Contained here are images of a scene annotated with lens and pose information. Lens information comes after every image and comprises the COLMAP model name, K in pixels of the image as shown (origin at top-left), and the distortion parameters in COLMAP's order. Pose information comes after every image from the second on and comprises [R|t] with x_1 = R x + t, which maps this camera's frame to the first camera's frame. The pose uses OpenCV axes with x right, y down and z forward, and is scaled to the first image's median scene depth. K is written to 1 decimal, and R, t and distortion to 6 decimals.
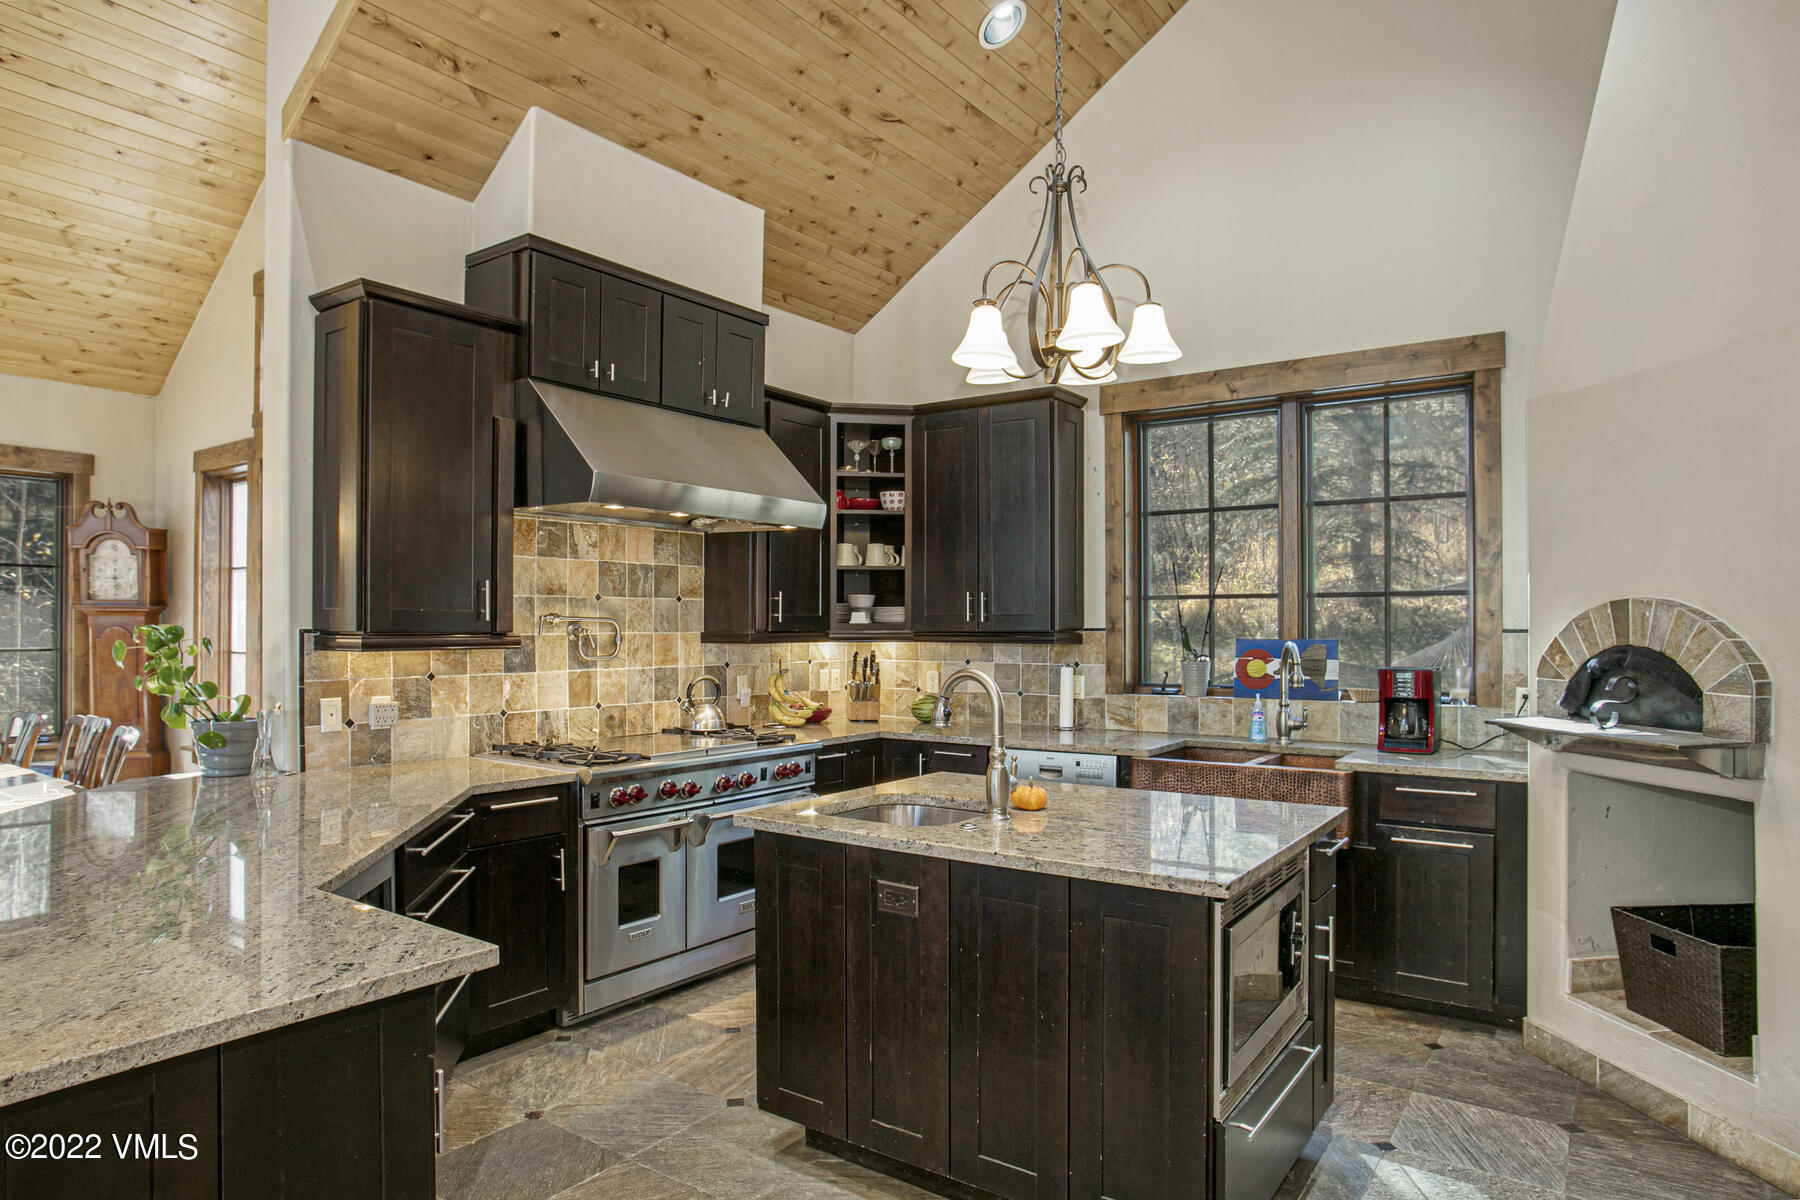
lens RADIAL K [[1058.3, 0, 917.1], [0, 1058.3, 619.4], [0, 0, 1]] dist [-0.045183, 0.010109]
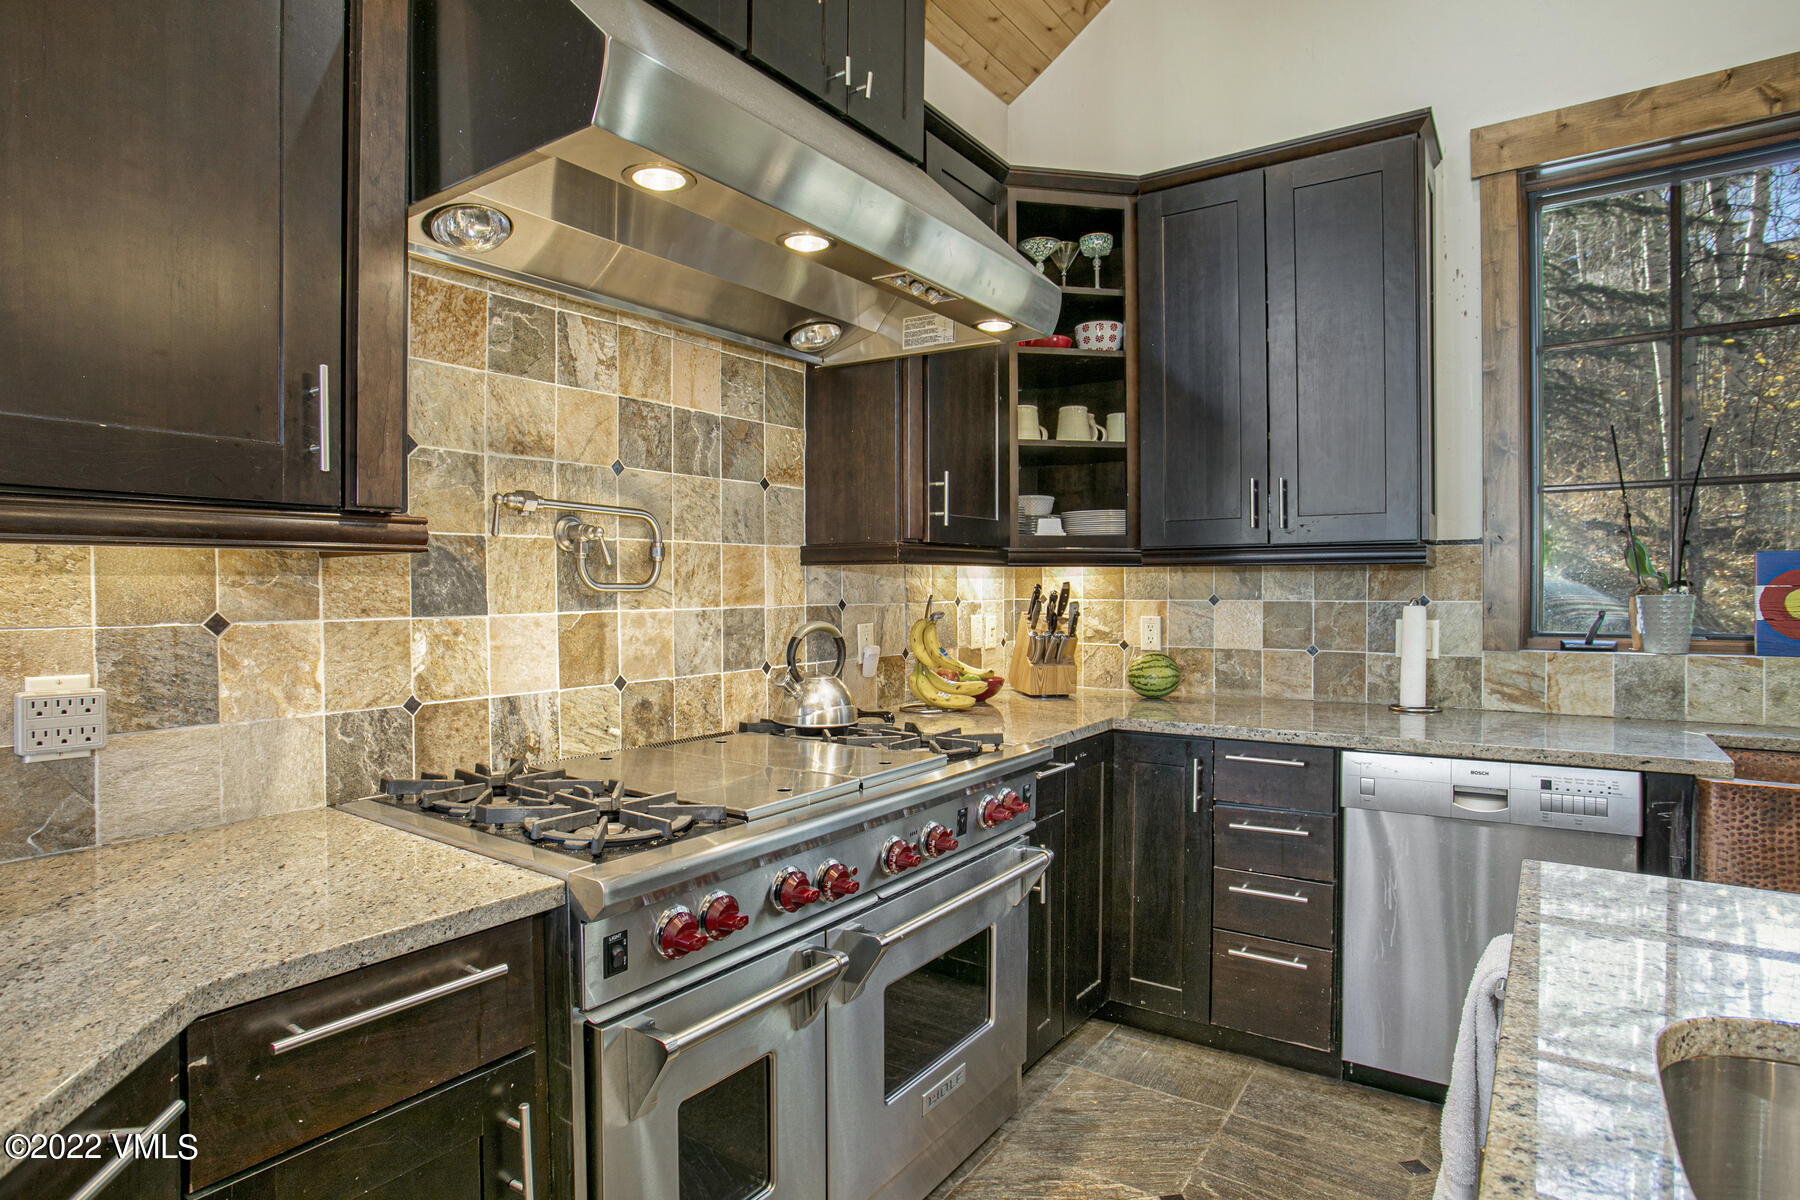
lens RADIAL K [[953.9, 0, 907.5], [0, 953.9, 584.3], [0, 0, 1]] dist [-0.039633, 0.002102]
pose [[0.999977, -0.005712, 0.003768, -0.156793], [0.005691, 0.999968, 0.005540, 0.031285], [-0.003799, -0.005519, 0.999978, 0.514129]]
